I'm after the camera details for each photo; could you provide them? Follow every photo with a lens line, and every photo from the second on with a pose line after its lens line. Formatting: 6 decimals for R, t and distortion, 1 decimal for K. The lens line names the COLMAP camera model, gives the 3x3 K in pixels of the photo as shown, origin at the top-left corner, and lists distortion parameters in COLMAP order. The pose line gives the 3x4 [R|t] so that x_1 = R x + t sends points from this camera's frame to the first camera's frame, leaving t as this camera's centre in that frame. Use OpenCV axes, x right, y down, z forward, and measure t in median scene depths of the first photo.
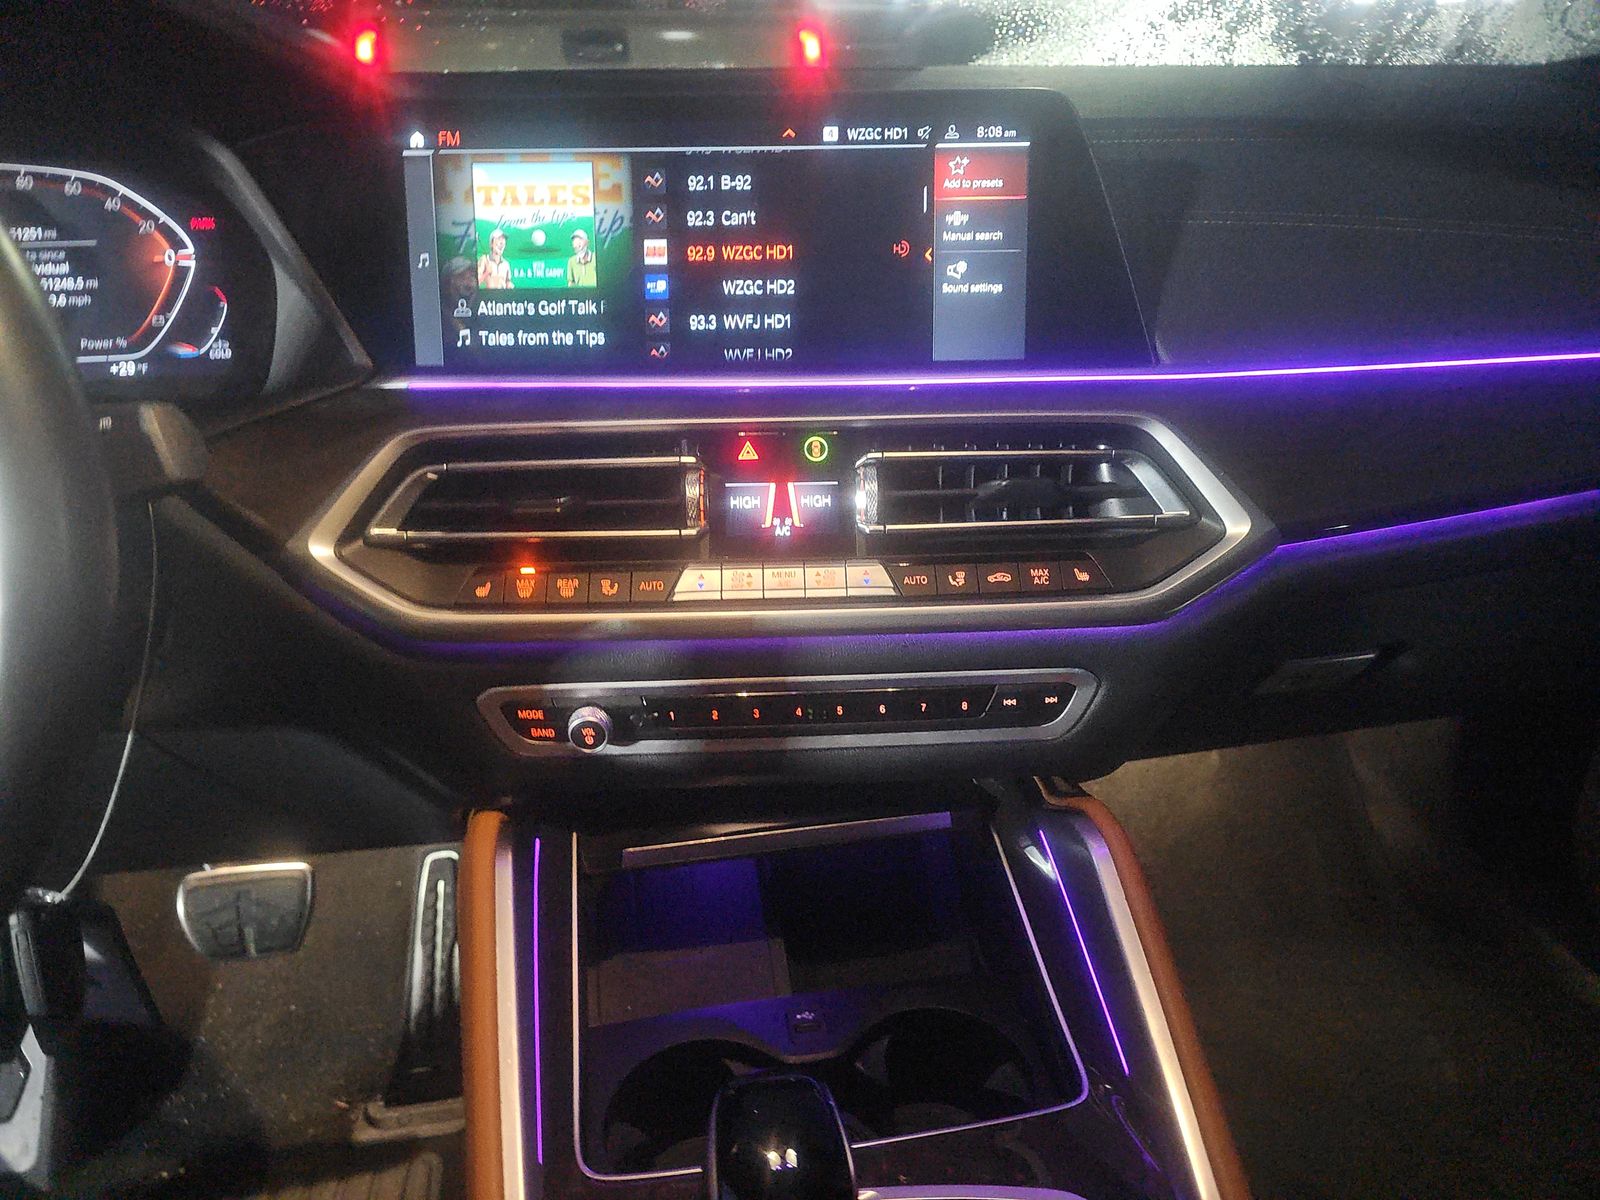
lens RADIAL K [[1072.8, 0, 800.0], [0, 1072.8, 600.0], [0, 0, 1]] dist [0.002397, -0.018430]
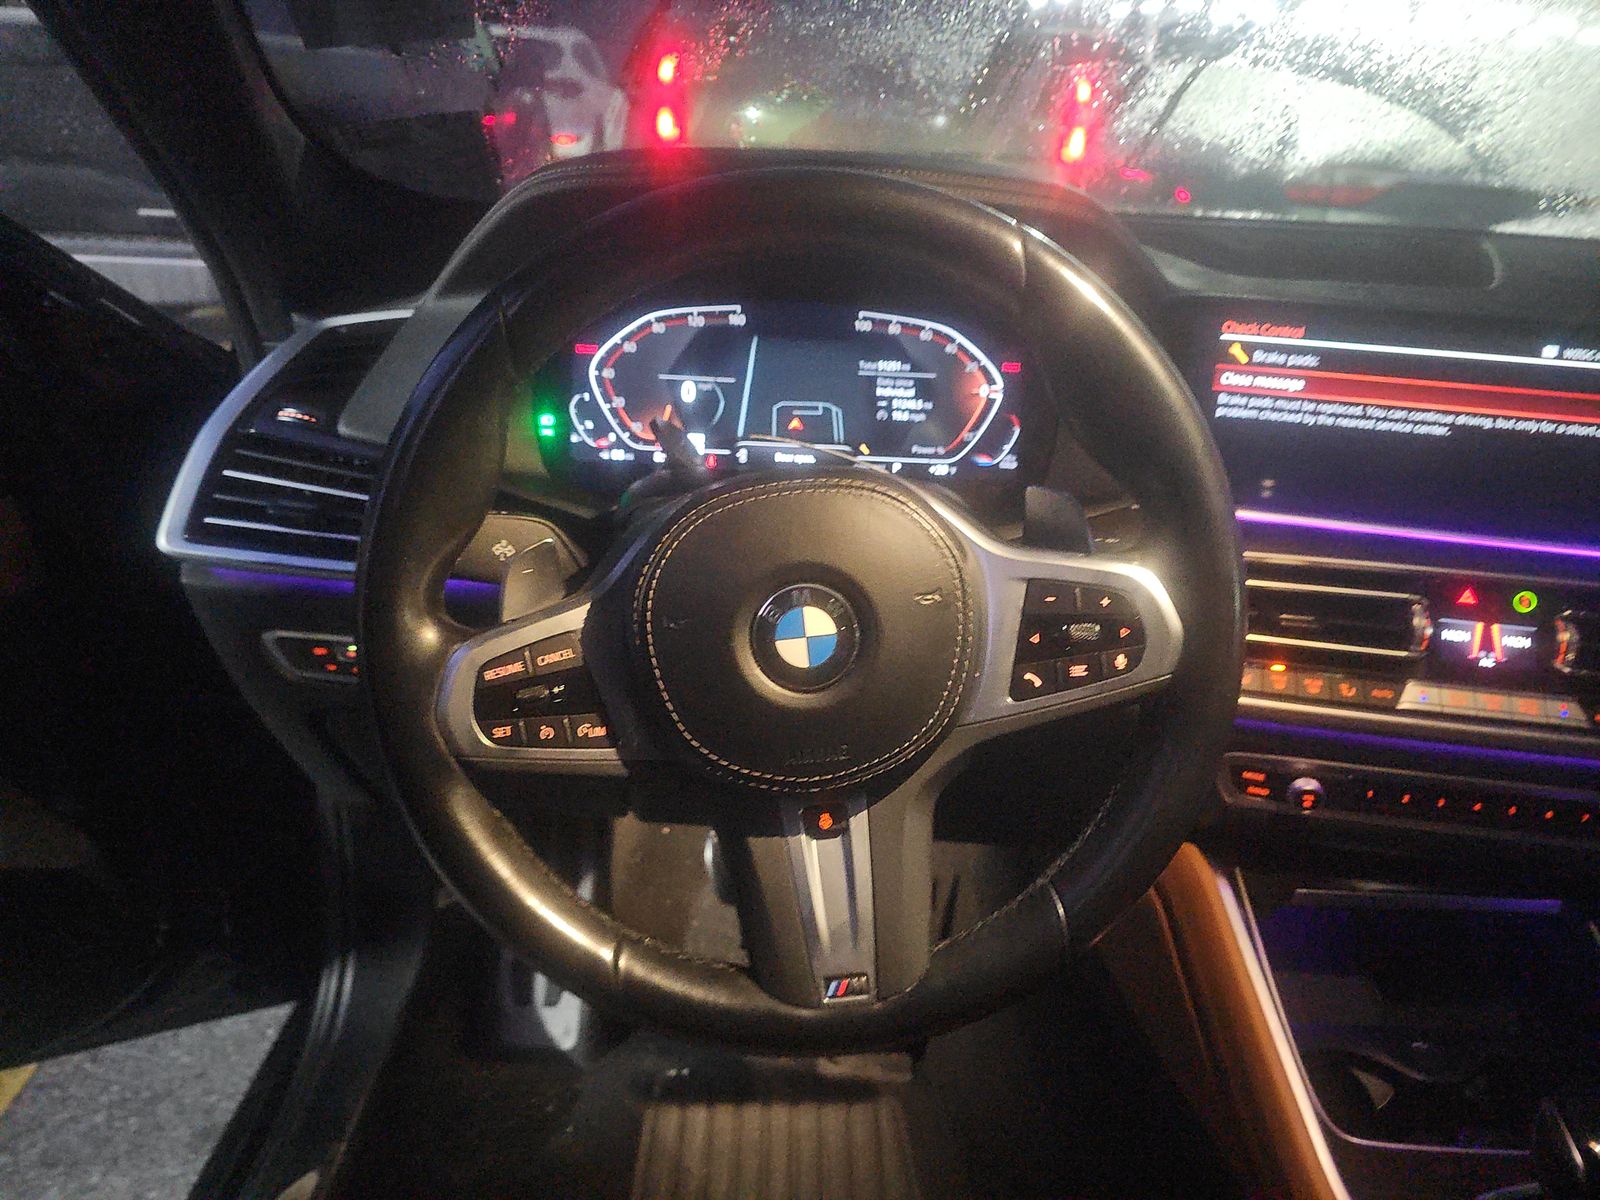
lens RADIAL K [[1050.2, 0, 800.0], [0, 1050.2, 600.0], [0, 0, 1]] dist [-0.000102, -0.051486]
pose [[0.975503, 0.124437, -0.181409, -0.550908], [-0.127378, 0.991844, -0.004604, -0.026582], [0.179357, 0.027599, 0.983397, -0.325250]]
